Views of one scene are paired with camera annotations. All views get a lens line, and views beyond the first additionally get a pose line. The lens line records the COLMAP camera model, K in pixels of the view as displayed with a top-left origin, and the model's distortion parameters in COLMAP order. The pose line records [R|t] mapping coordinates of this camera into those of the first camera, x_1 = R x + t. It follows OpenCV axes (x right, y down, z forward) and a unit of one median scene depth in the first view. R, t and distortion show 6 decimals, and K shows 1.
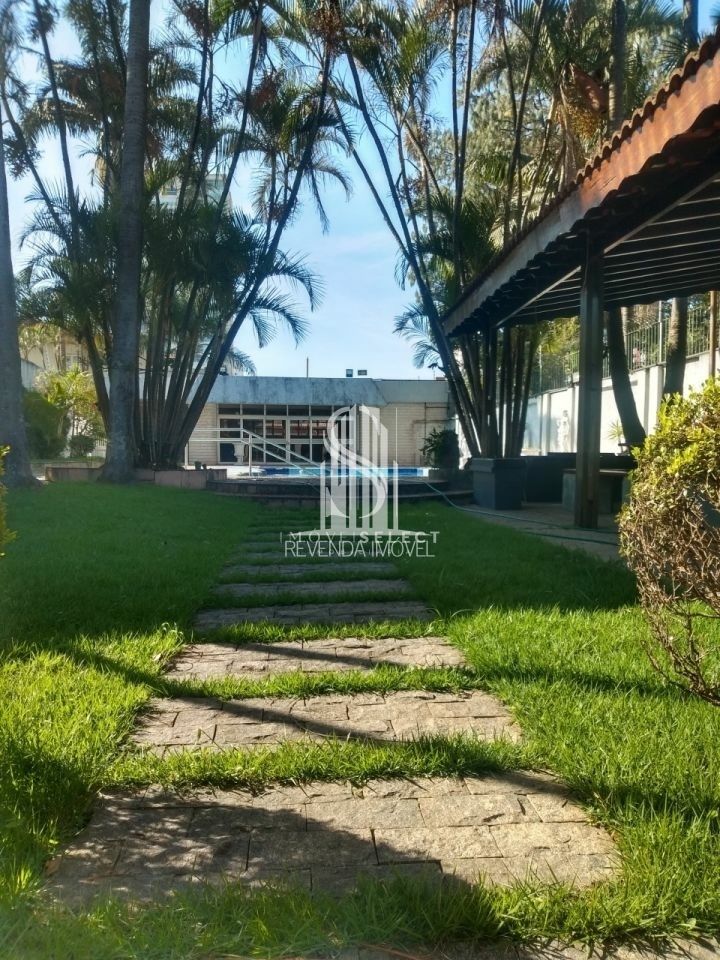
lens RADIAL K [[769.4, 0, 360.0], [0, 769.4, 480.0], [0, 0, 1]] dist [0.004202, -0.008082]
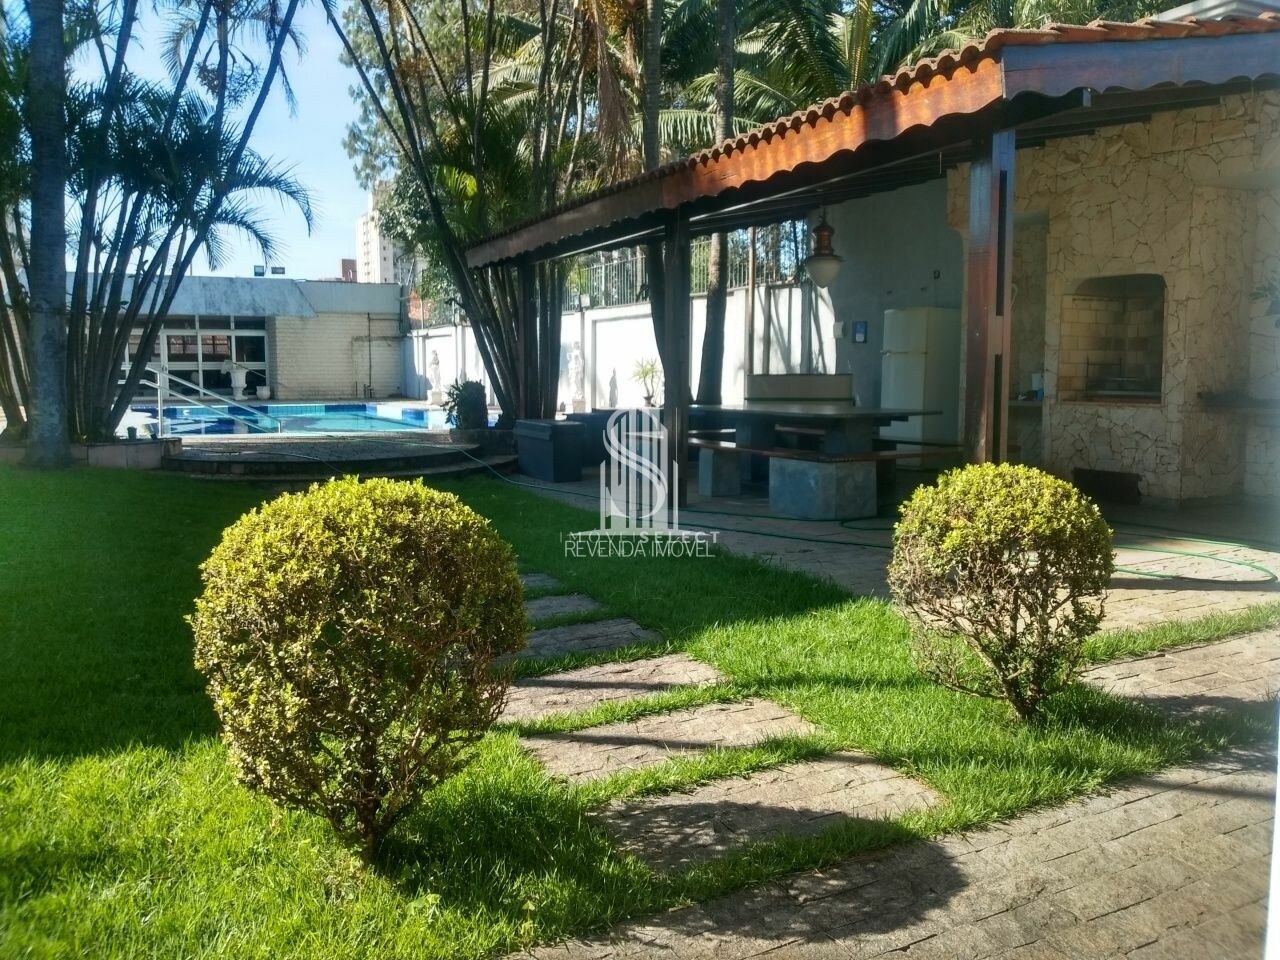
lens RADIAL K [[1002.6, 0, 640.0], [0, 1002.6, 480.0], [0, 0, 1]] dist [0.022511, -0.001371]
pose [[0.932721, -0.048379, 0.357338, -0.518486], [0.021573, 0.996671, 0.078626, -0.189760], [-0.359952, -0.065627, 0.930660, -0.388133]]
